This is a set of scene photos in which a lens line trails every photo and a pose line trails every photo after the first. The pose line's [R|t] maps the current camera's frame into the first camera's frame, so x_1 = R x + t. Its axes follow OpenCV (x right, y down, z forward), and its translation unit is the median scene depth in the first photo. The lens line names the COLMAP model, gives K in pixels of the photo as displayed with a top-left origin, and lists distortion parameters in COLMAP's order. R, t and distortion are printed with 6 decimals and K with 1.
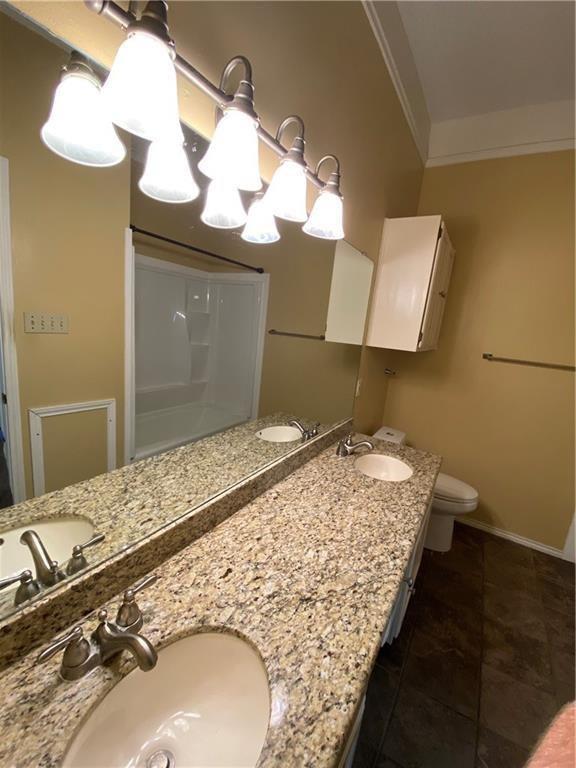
lens RADIAL K [[317.9, 0, 287.1], [0, 317.9, 379.9], [0, 0, 1]] dist [-0.003401, -0.003193]
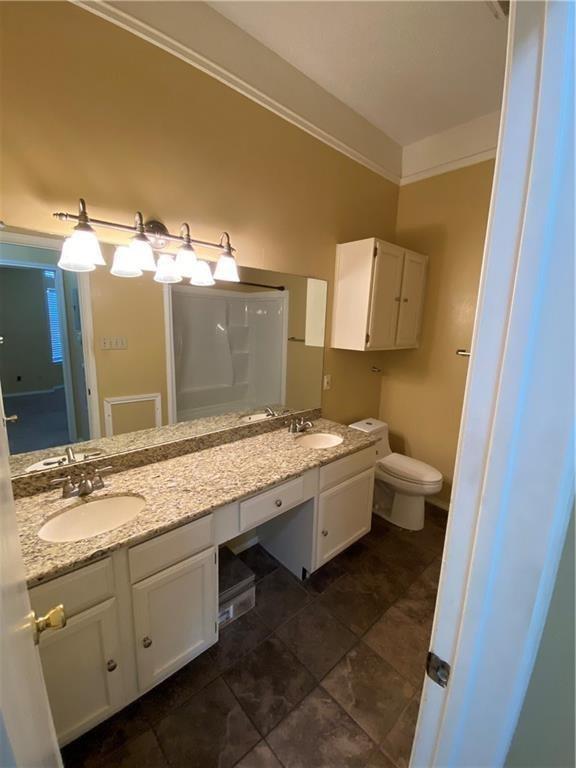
lens RADIAL K [[317.9, 0, 288.3], [0, 317.9, 385.5], [0, 0, 1]] dist [-0.003401, -0.003193]
pose [[0.963026, -0.013933, -0.269048, 0.499841], [0.012399, 0.999896, -0.007401, 0.053689], [0.269123, 0.003792, 0.963098, -0.262335]]
